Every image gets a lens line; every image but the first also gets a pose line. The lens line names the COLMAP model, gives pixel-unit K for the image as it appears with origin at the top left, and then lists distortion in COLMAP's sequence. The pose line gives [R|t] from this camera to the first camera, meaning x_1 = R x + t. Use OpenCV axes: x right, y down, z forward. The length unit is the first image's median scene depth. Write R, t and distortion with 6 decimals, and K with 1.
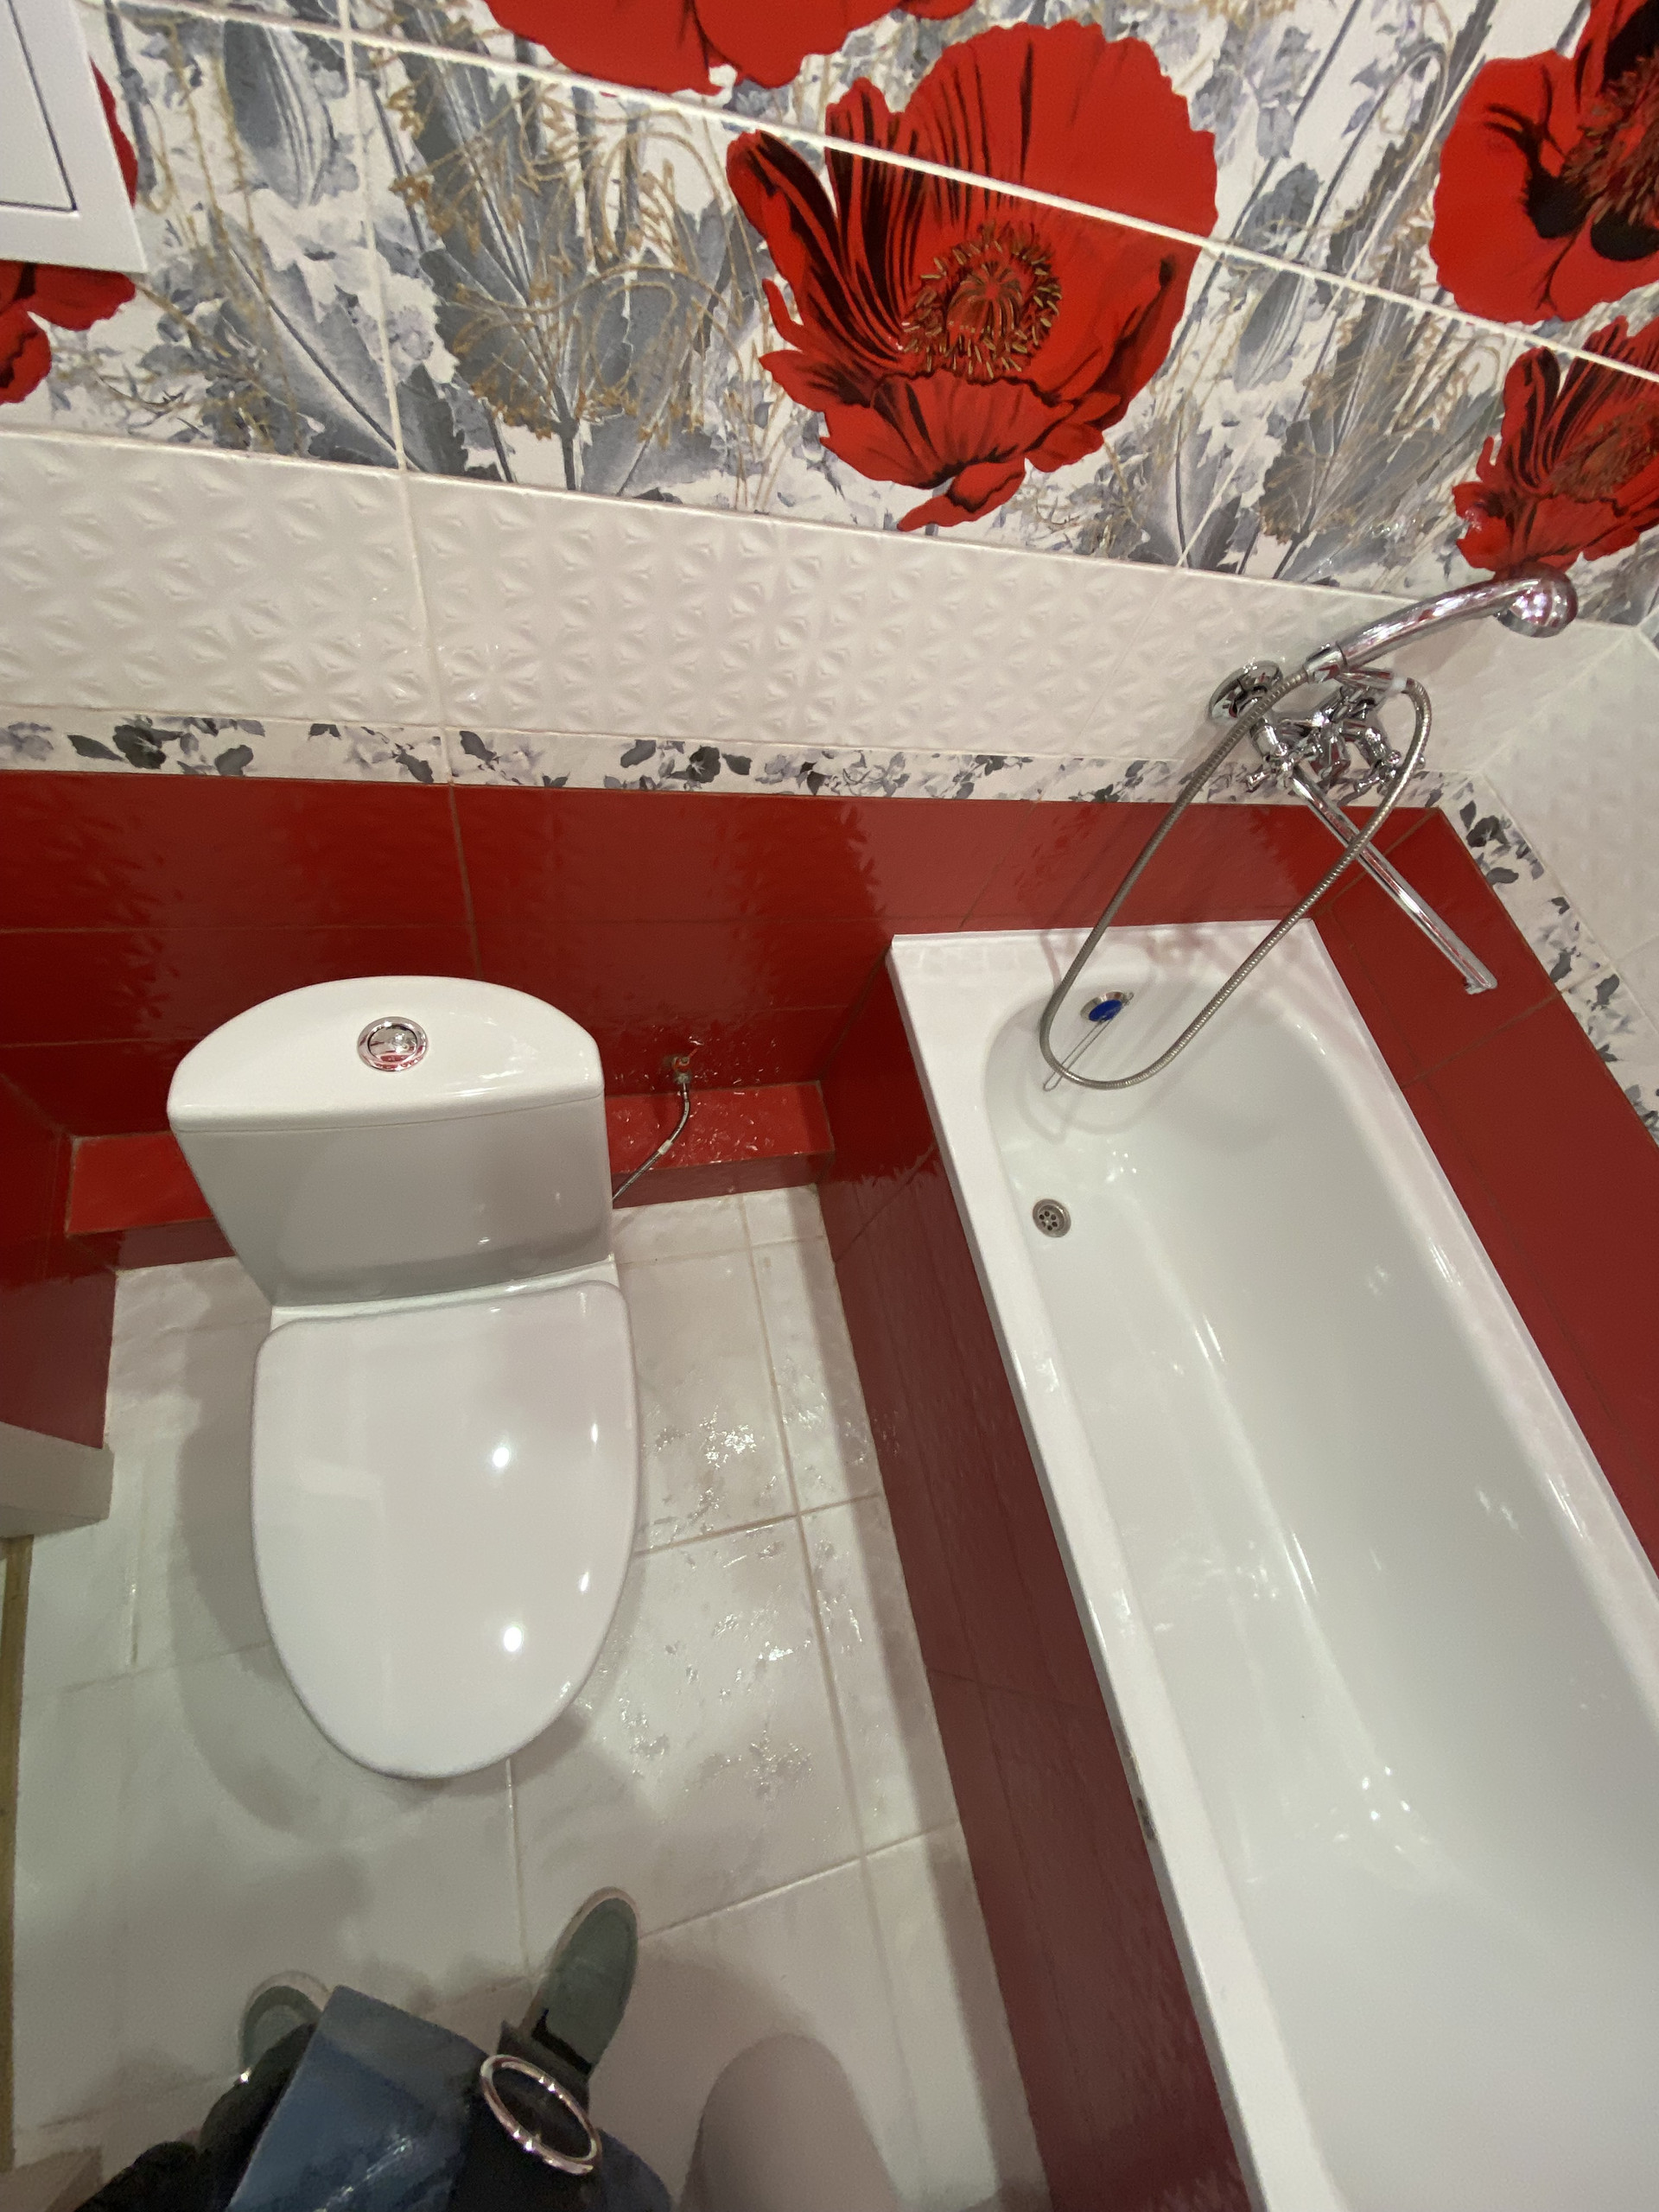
lens RADIAL K [[890.8, 0, 829.5], [0, 890.8, 1106.0], [0, 0, 1]] dist [0.020147, -0.020334]
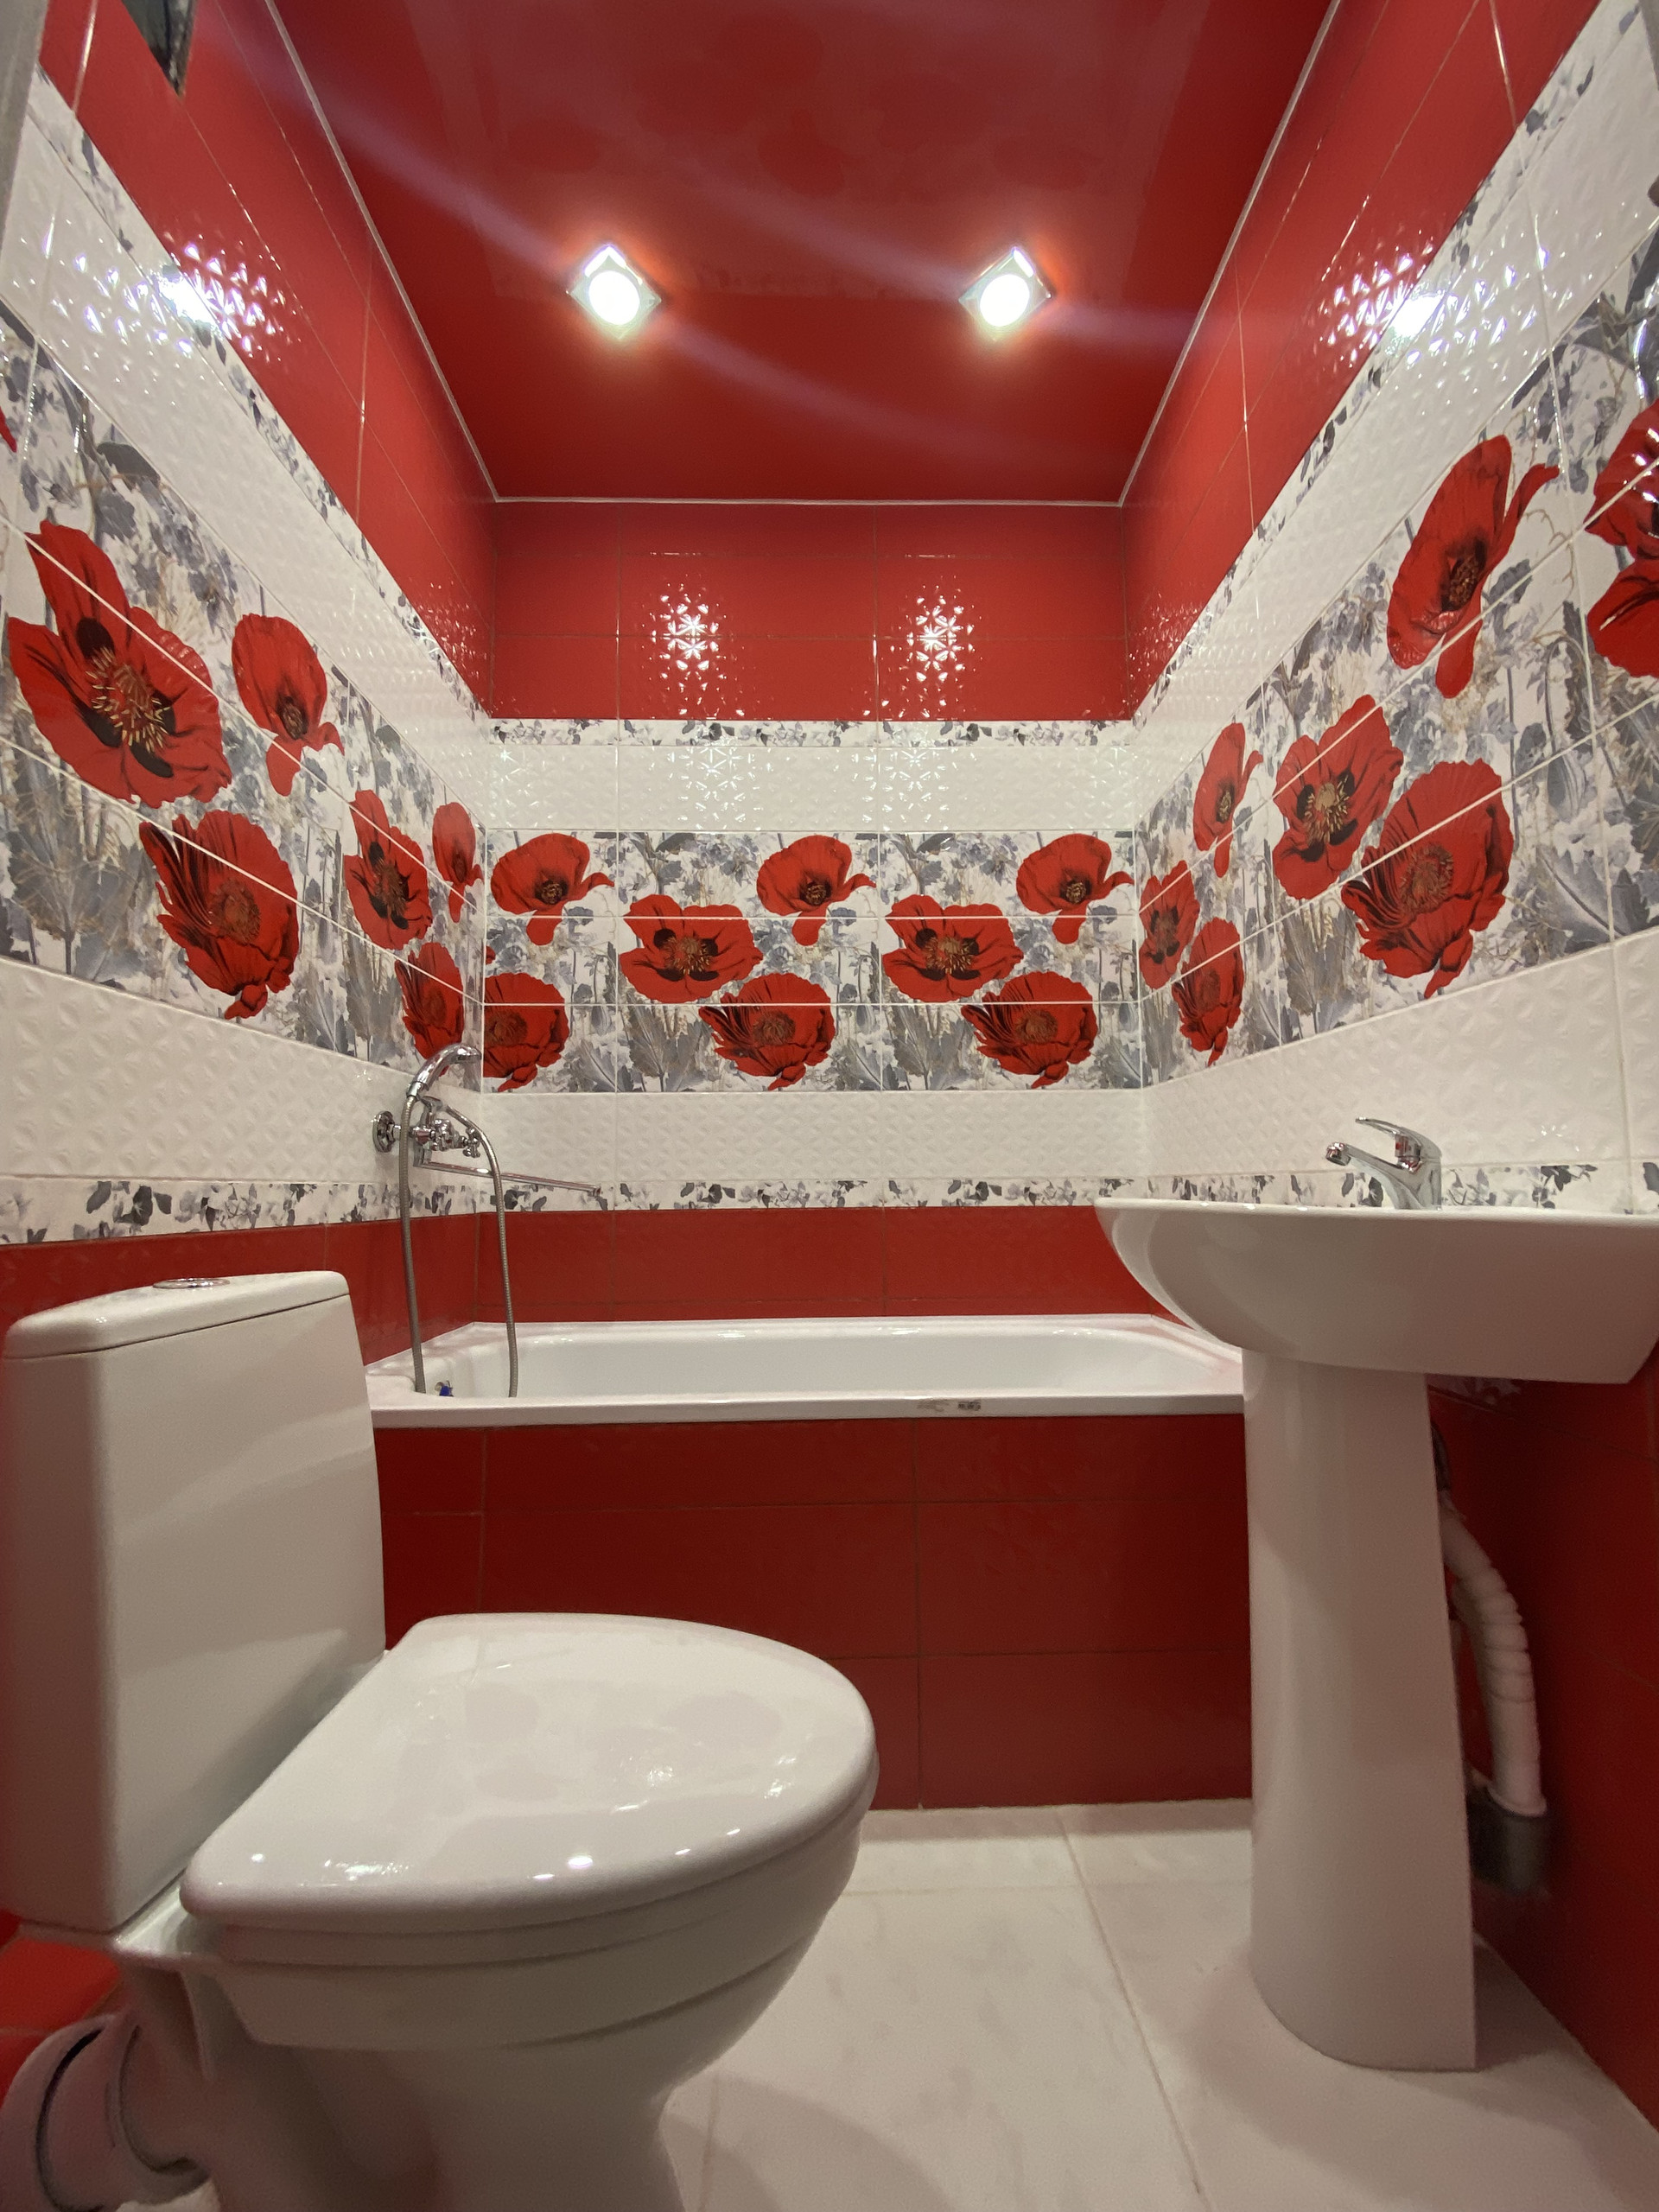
lens RADIAL K [[894.4, 0, 836.7], [0, 894.4, 1102.6], [0, 0, 1]] dist [0.051362, -0.033440]
pose [[0.198663, -0.155531, 0.967648, -1.620982], [0.891369, 0.439116, -0.112423, 0.750383], [-0.407424, 0.884866, 0.225871, 0.350303]]
